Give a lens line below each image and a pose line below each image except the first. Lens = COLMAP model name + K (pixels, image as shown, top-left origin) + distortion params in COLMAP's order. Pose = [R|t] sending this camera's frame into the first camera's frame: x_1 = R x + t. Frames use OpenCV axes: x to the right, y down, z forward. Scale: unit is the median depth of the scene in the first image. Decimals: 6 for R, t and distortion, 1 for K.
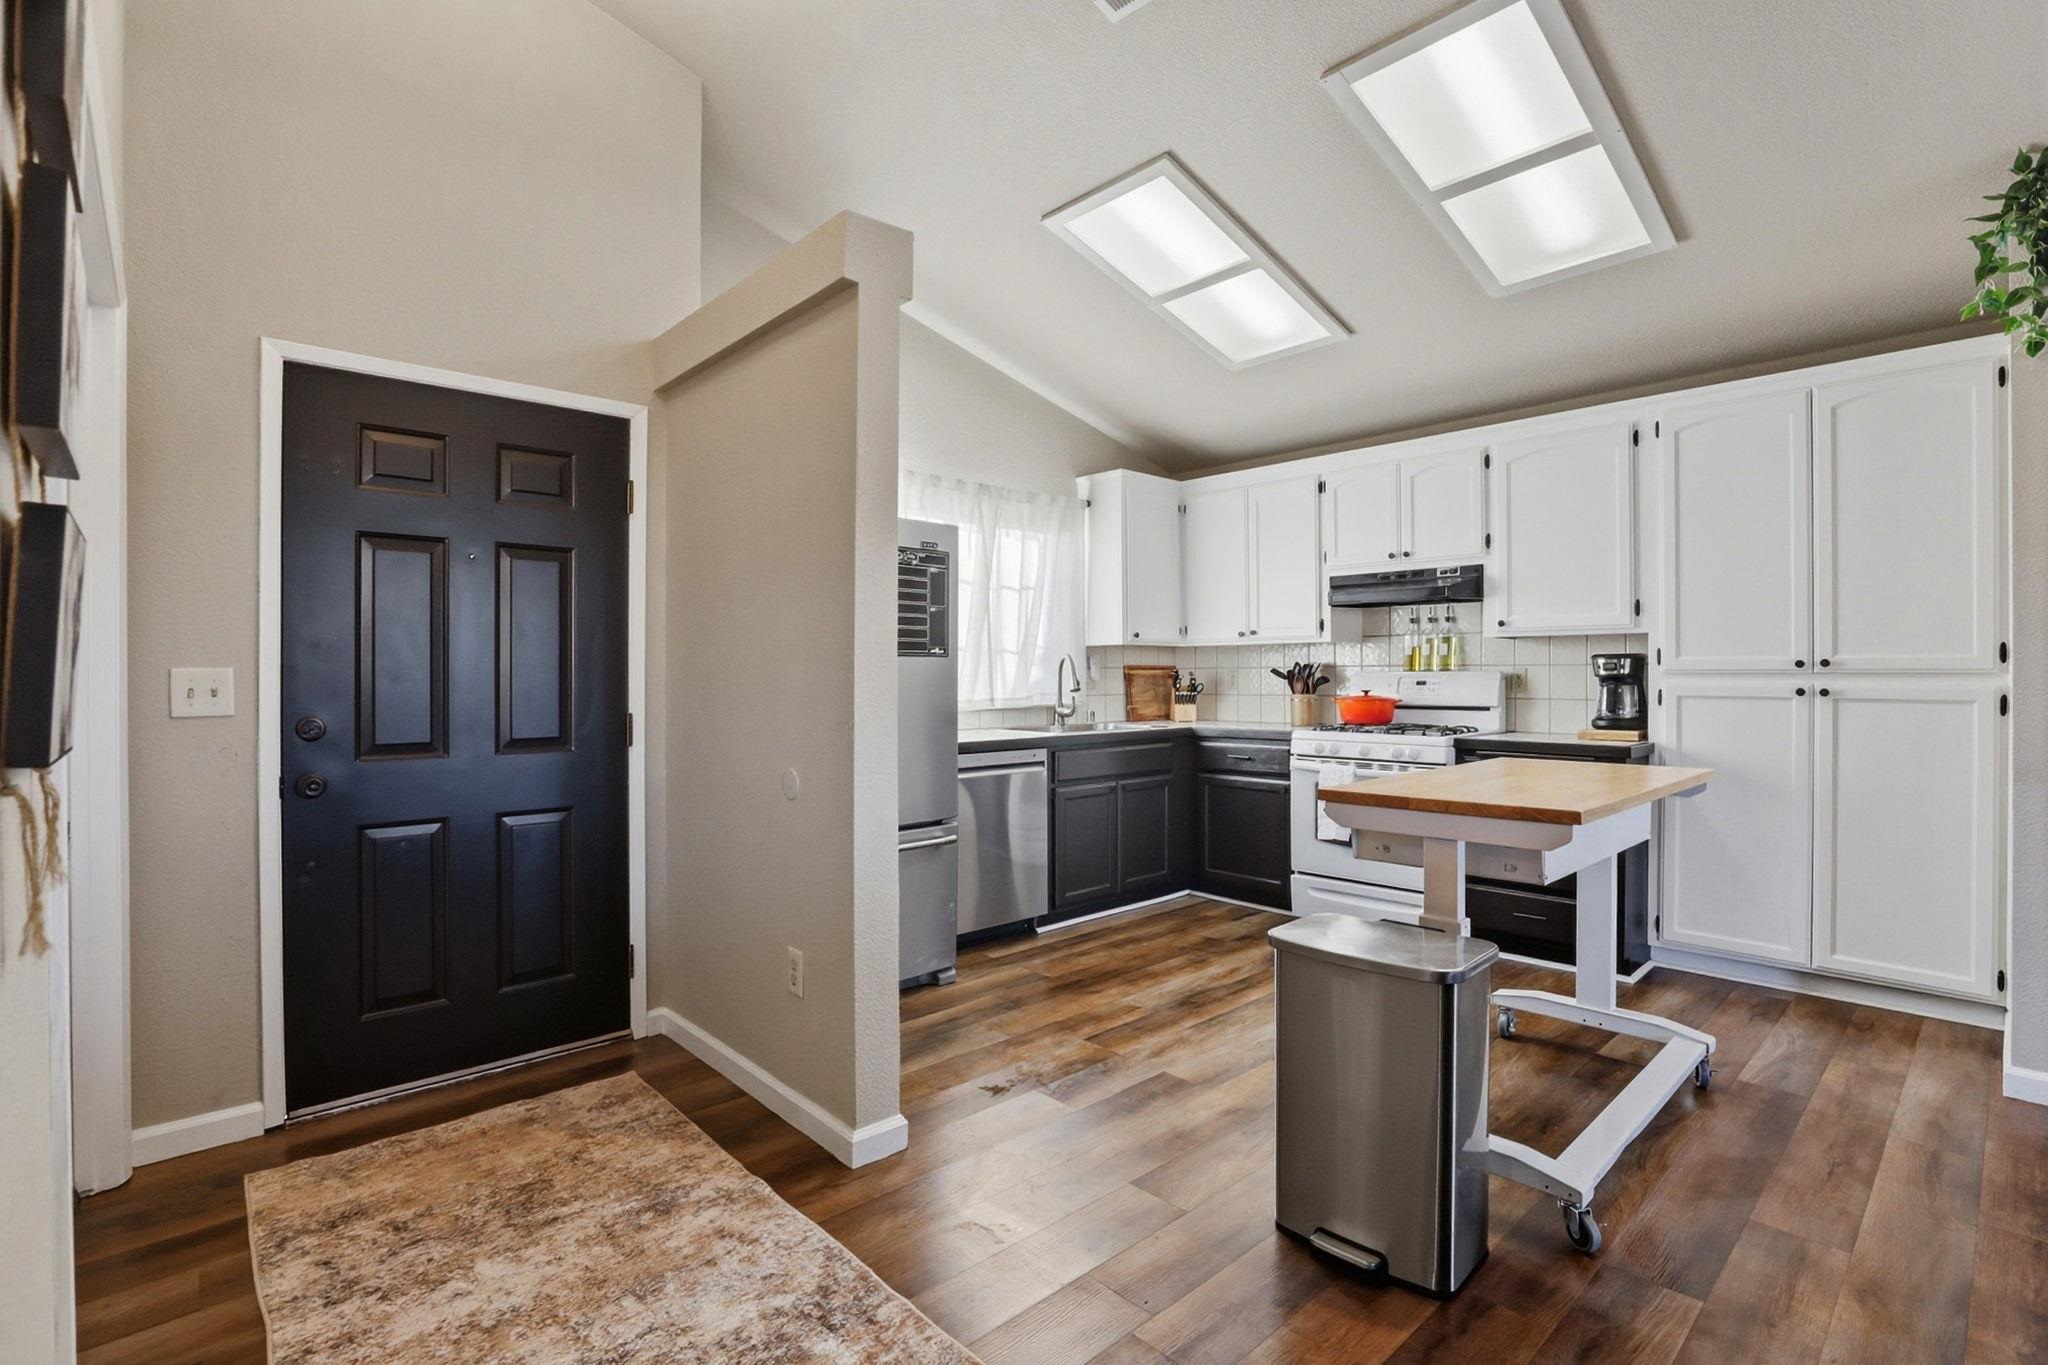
lens RADIAL K [[945.9, 0, 1042.6], [0, 945.9, 673.2], [0, 0, 1]] dist [-0.043412, 0.012049]
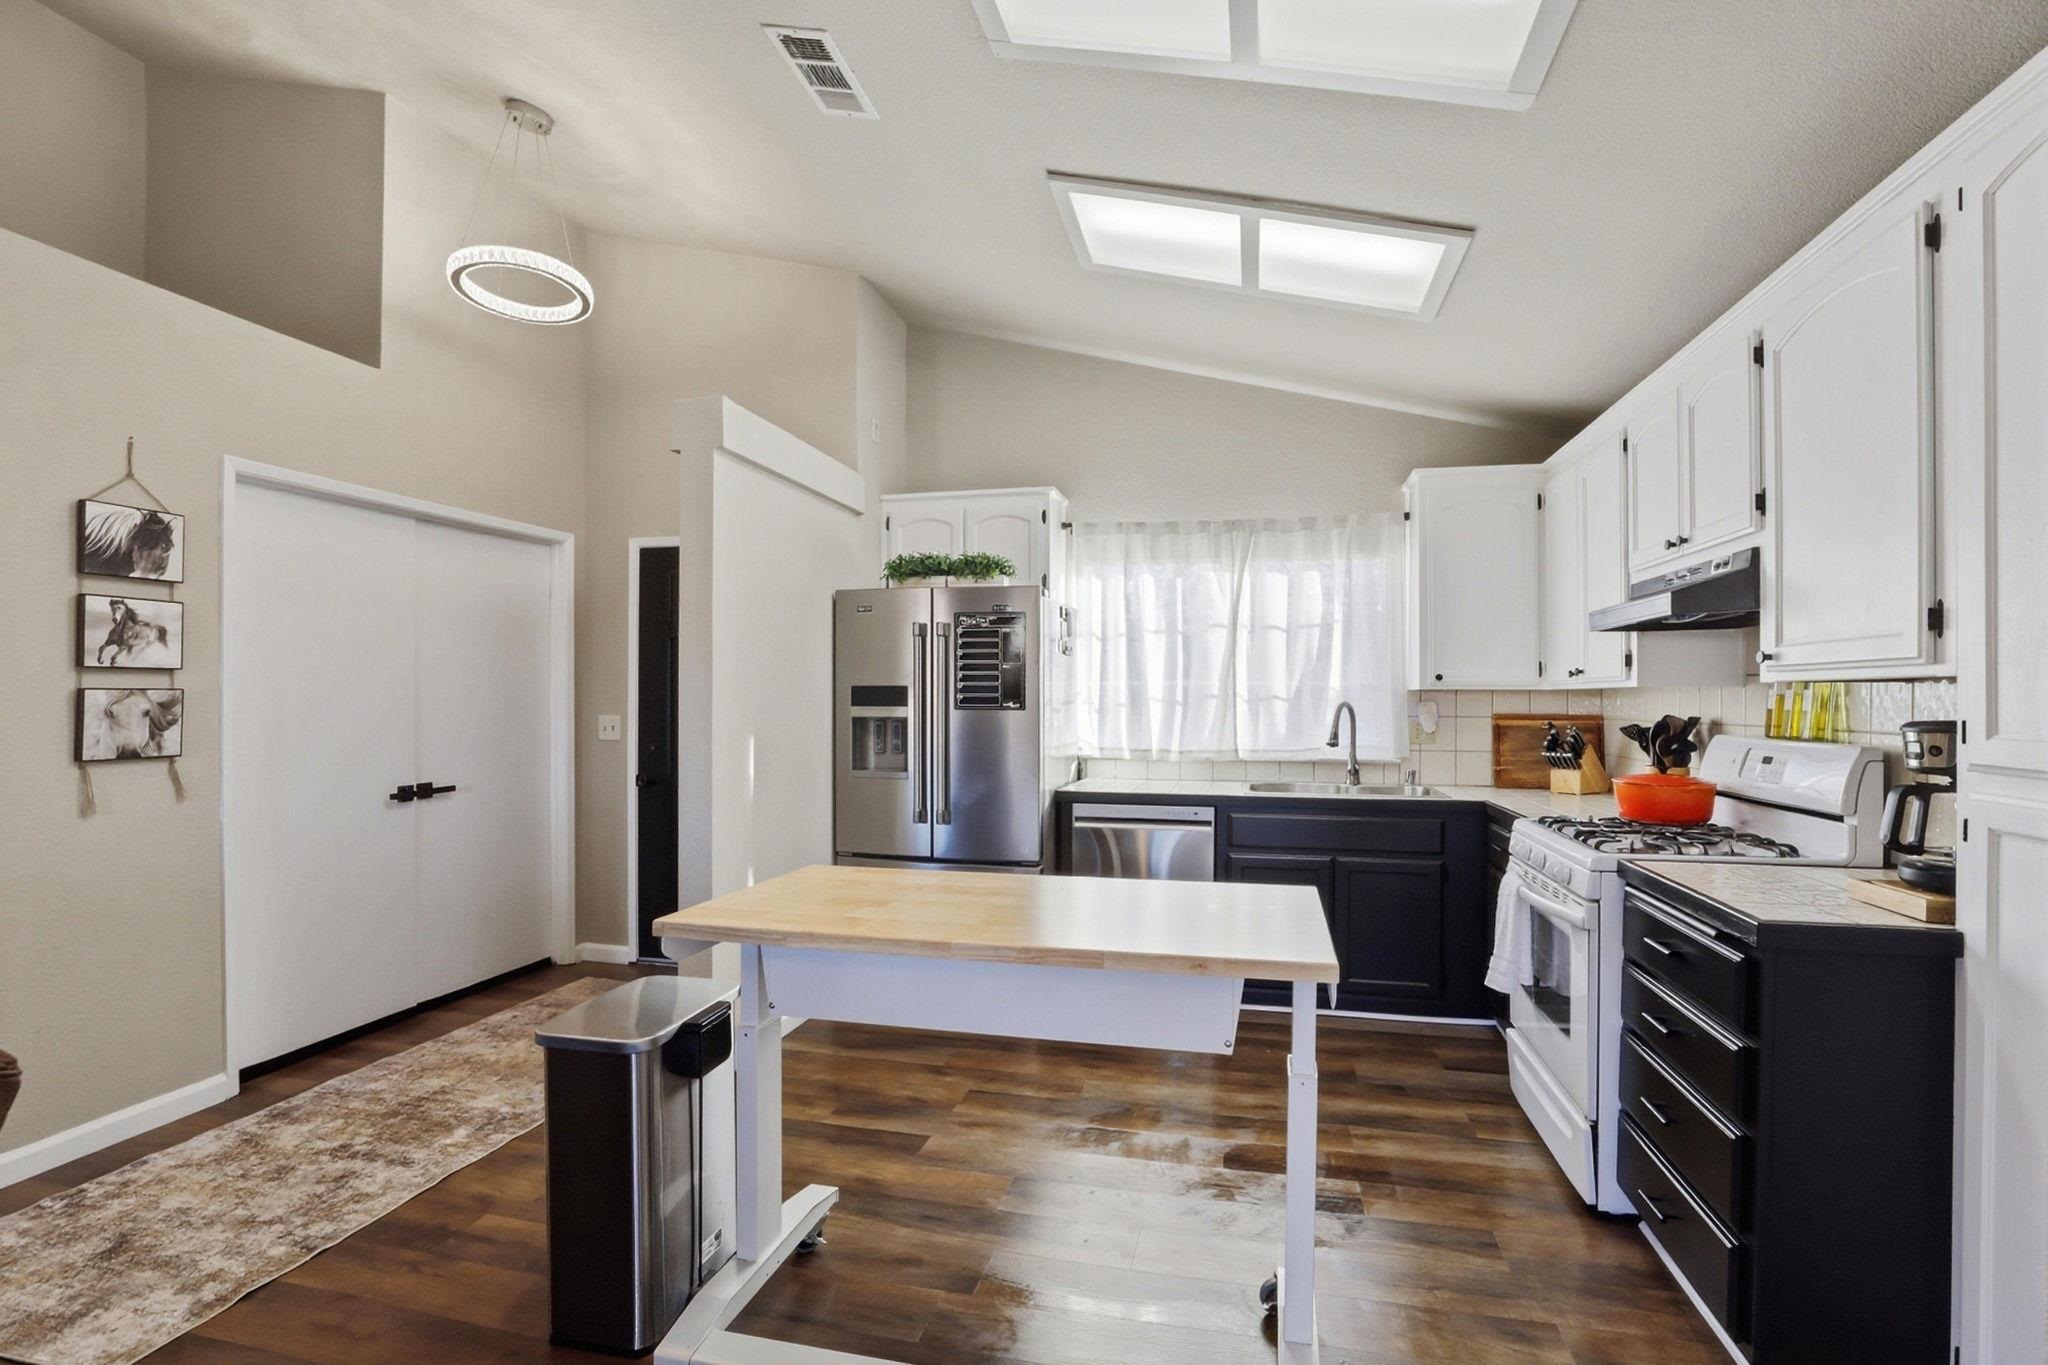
lens RADIAL K [[945.9, 0, 1039.5], [0, 945.9, 693.6], [0, 0, 1]] dist [-0.043412, 0.012049]
pose [[0.557295, 0.001265, -0.830314, 0.745624], [-0.004383, 0.999989, -0.001419, -0.032152], [0.830303, 0.004430, 0.557295, 0.394129]]
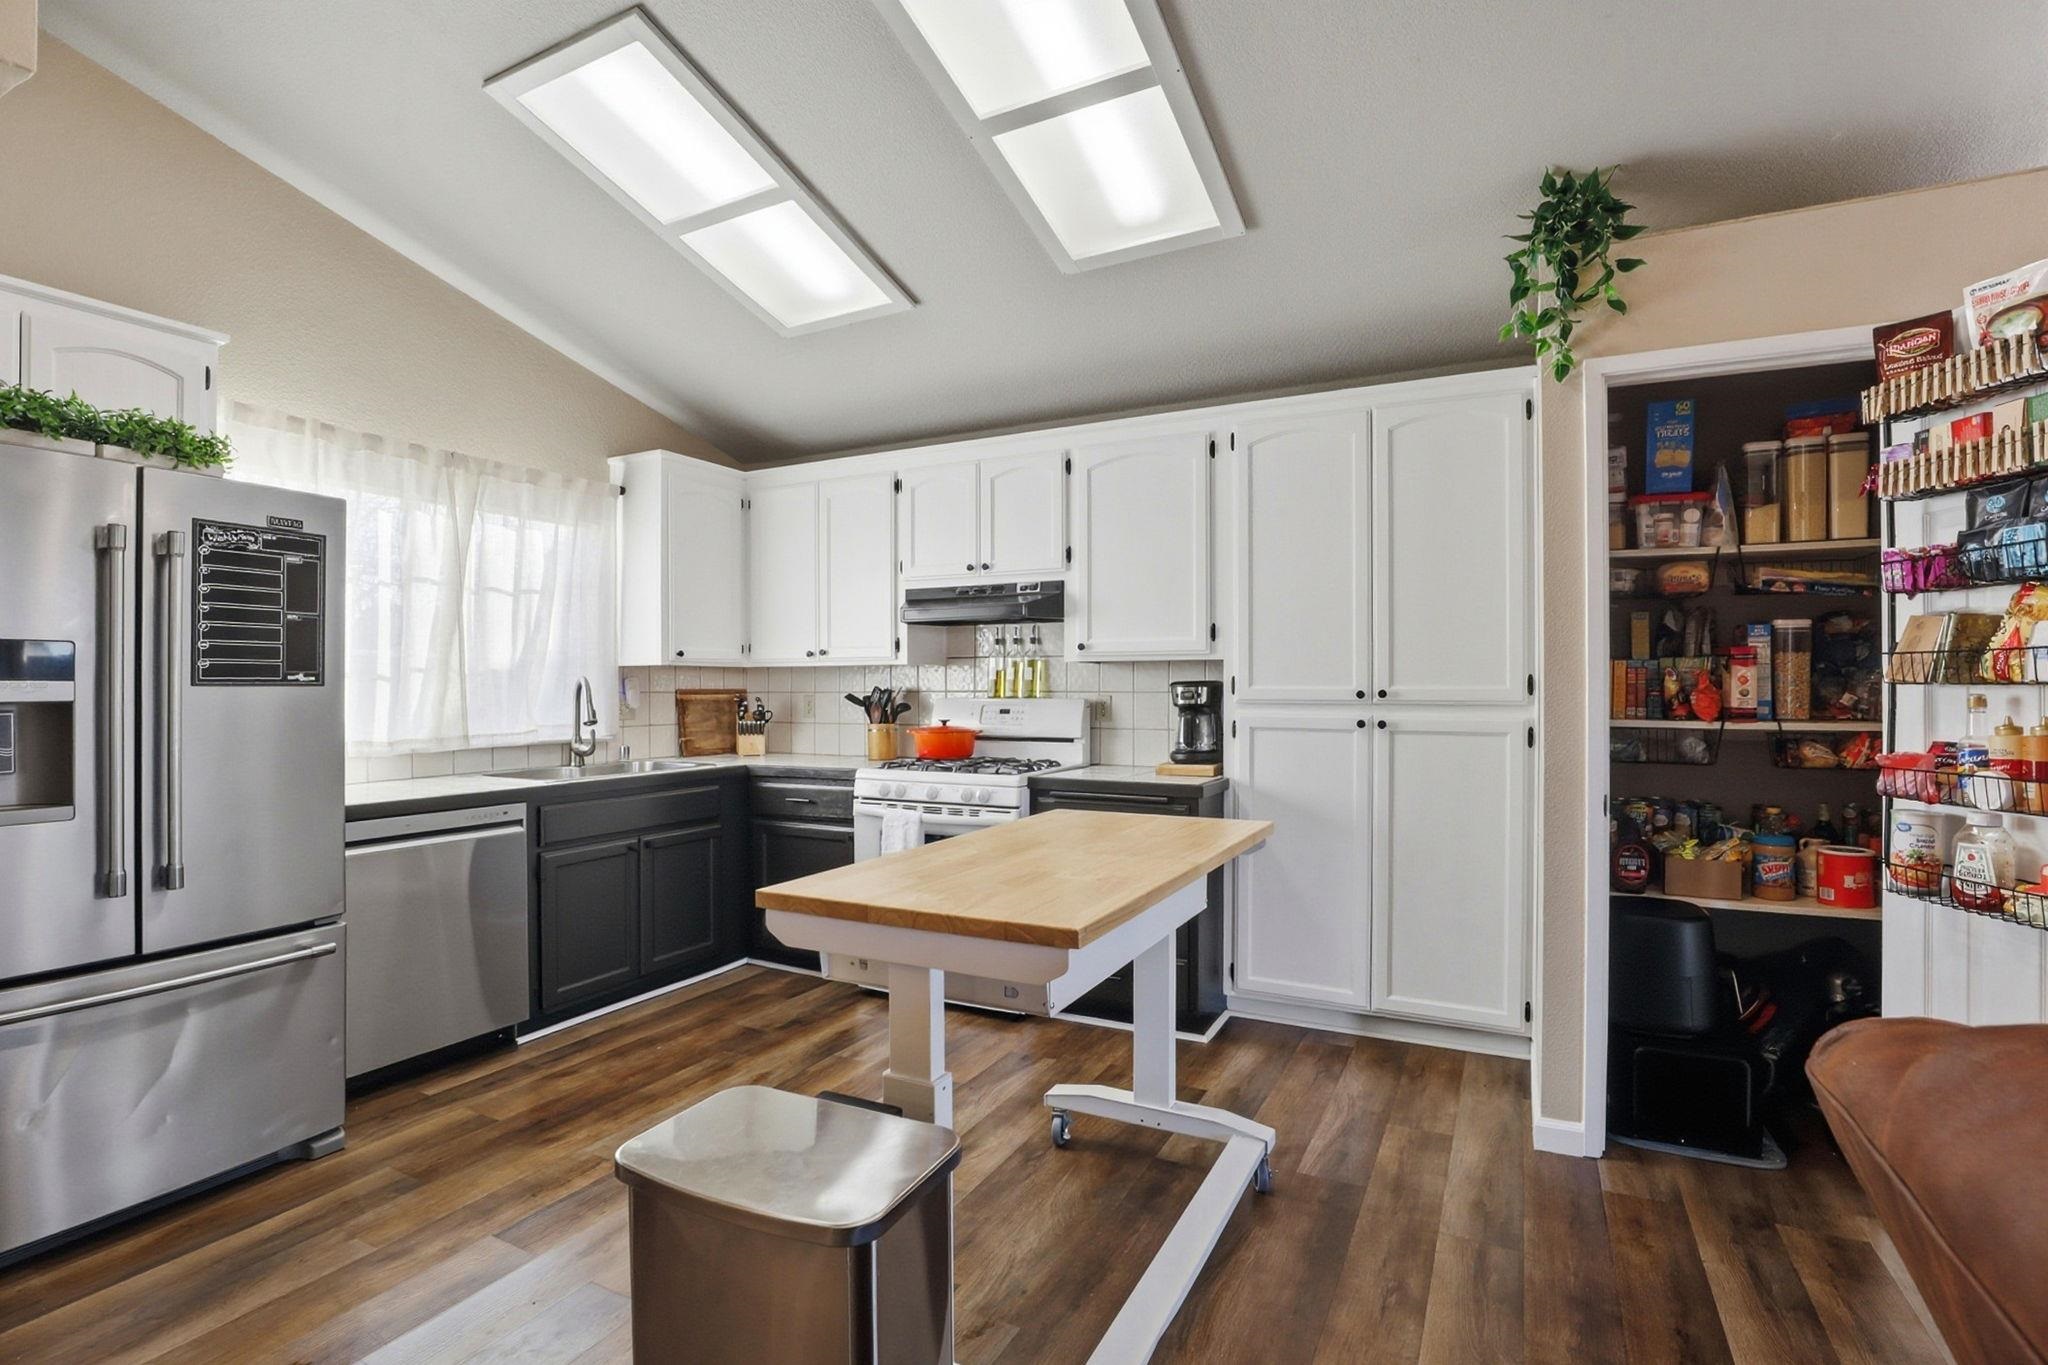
lens RADIAL K [[945.9, 0, 1038.2], [0, 945.9, 684.8], [0, 0, 1]] dist [-0.043412, 0.012049]
pose [[0.940392, 0.001105, 0.340090, 0.152212], [-0.000506, 0.999998, -0.001850, -0.015766], [-0.340091, 0.001568, 0.940391, 0.171315]]
